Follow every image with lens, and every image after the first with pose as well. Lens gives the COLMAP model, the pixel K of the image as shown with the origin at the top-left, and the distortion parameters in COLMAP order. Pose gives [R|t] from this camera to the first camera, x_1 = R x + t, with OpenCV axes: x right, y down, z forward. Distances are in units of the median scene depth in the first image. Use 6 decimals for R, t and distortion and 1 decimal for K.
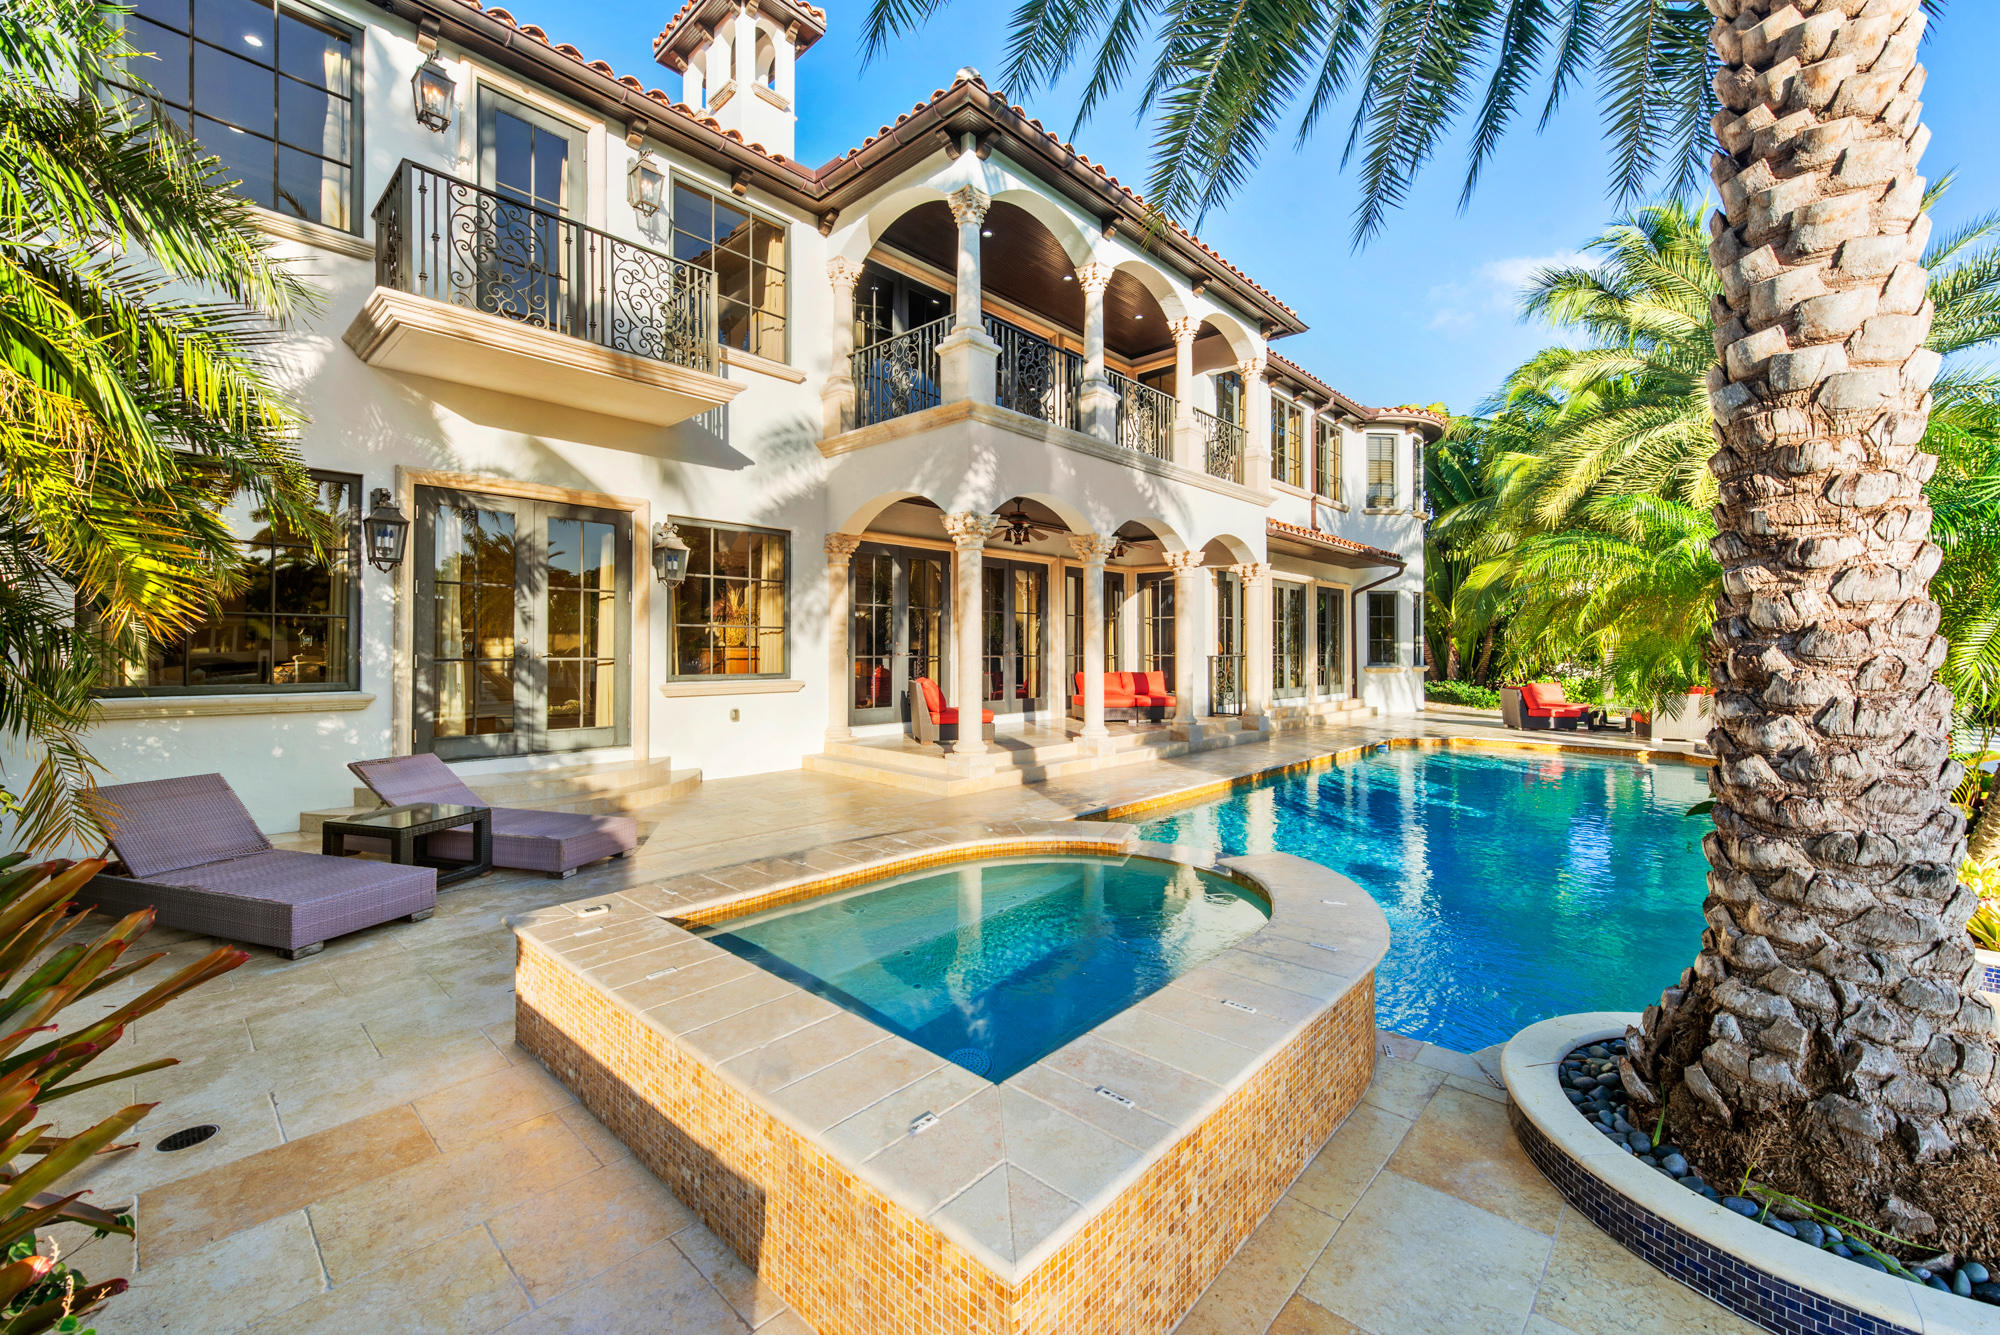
lens RADIAL K [[807.5, 0, 1006.4], [0, 807.5, 635.4], [0, 0, 1]] dist [-0.000037, -0.000009]
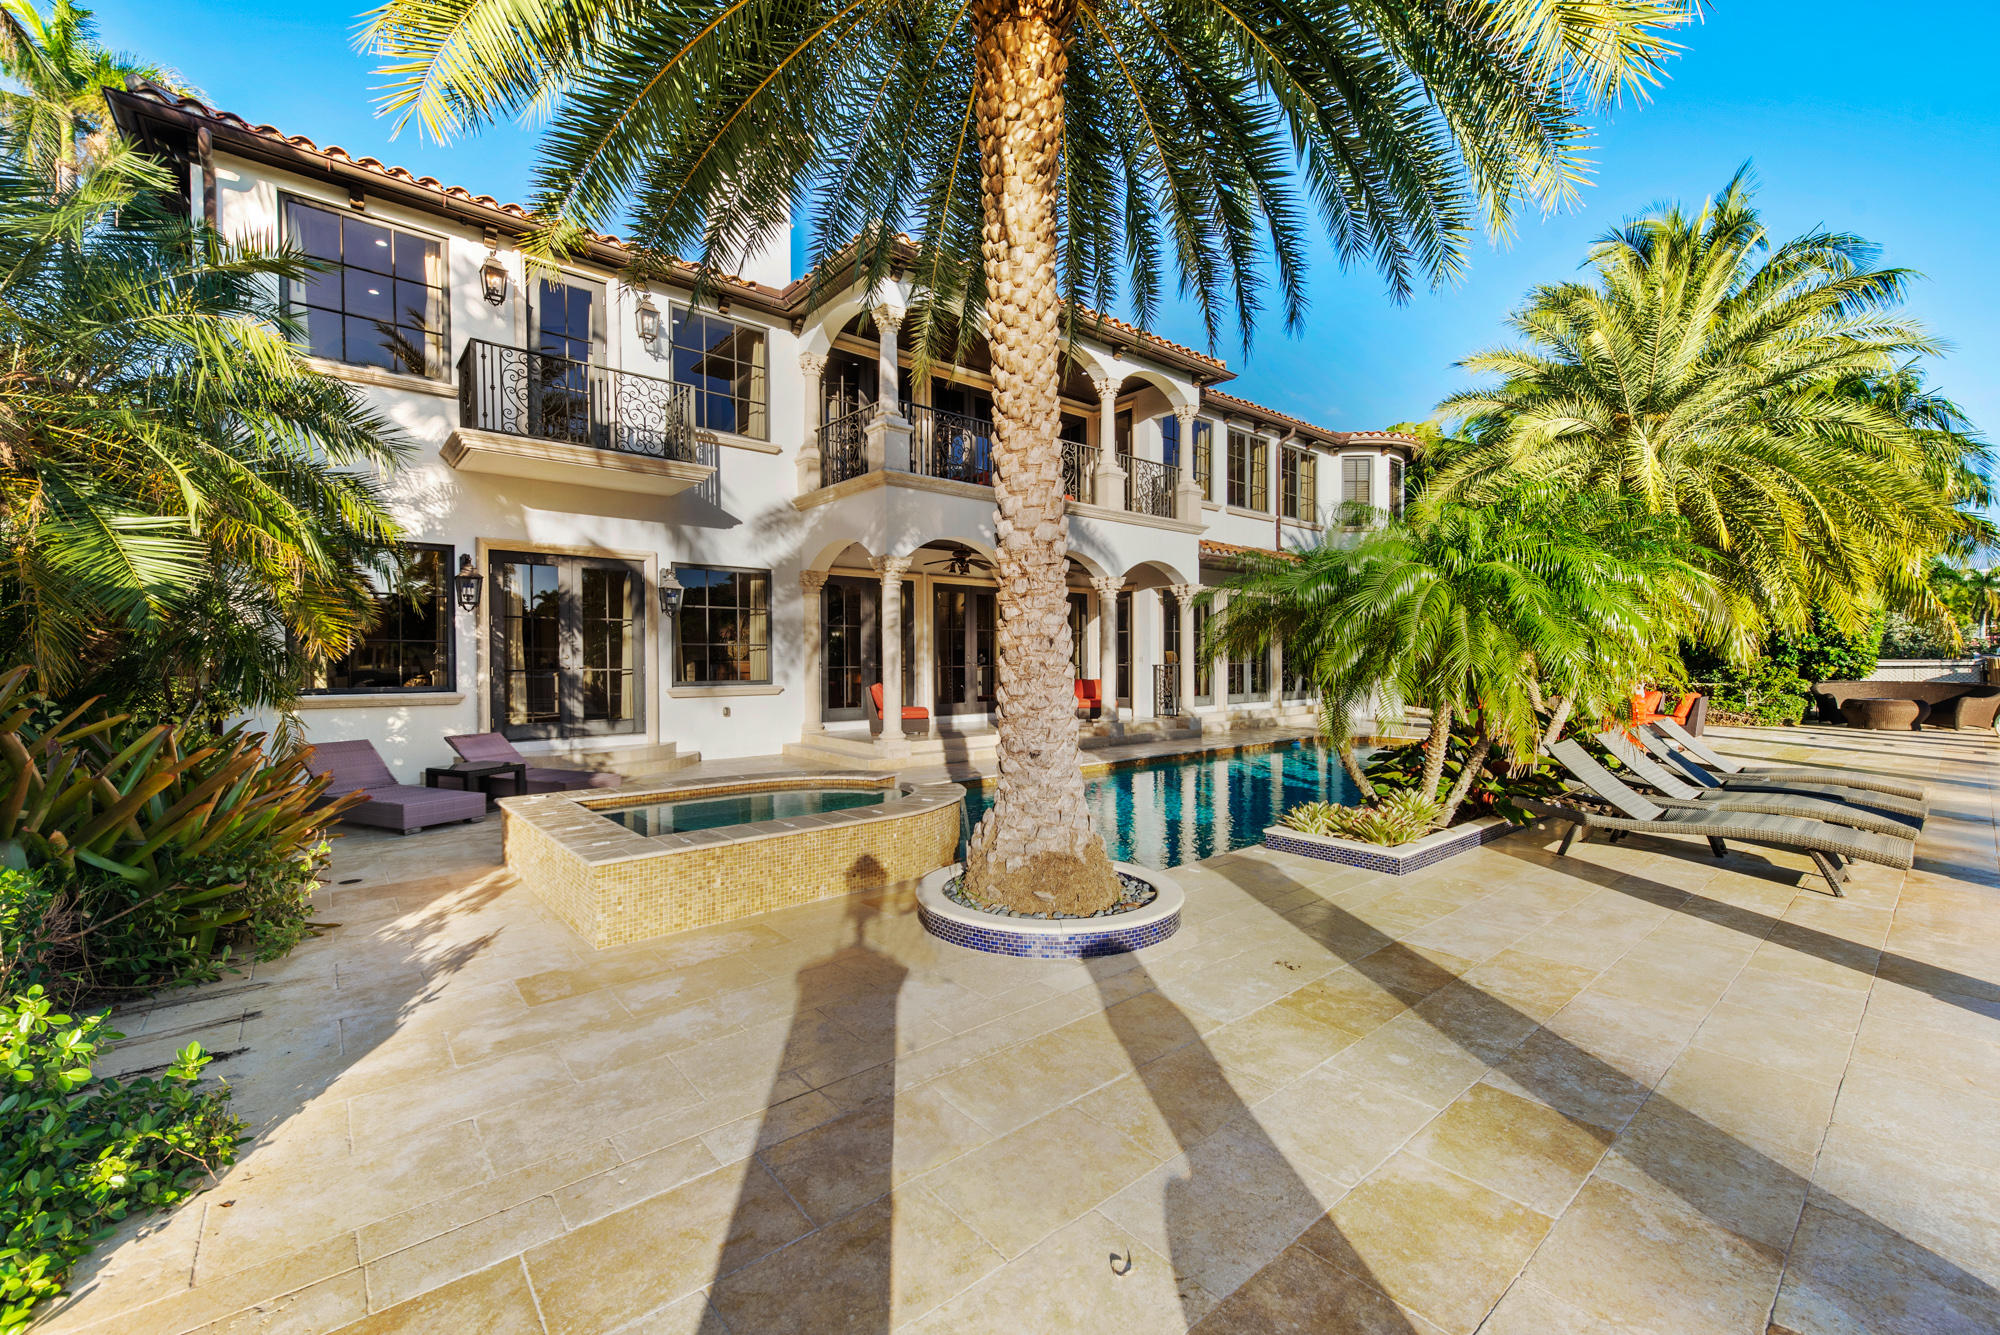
lens RADIAL K [[798.2, 0, 1000.0], [0, 798.2, 667.5], [0, 0, 1]] dist [0.001465, 0.000068]
pose [[0.992908, -0.006731, -0.118694, 0.249142], [0.009664, 0.999661, 0.024156, -0.001309], [0.118491, -0.025132, 0.992637, -0.231267]]
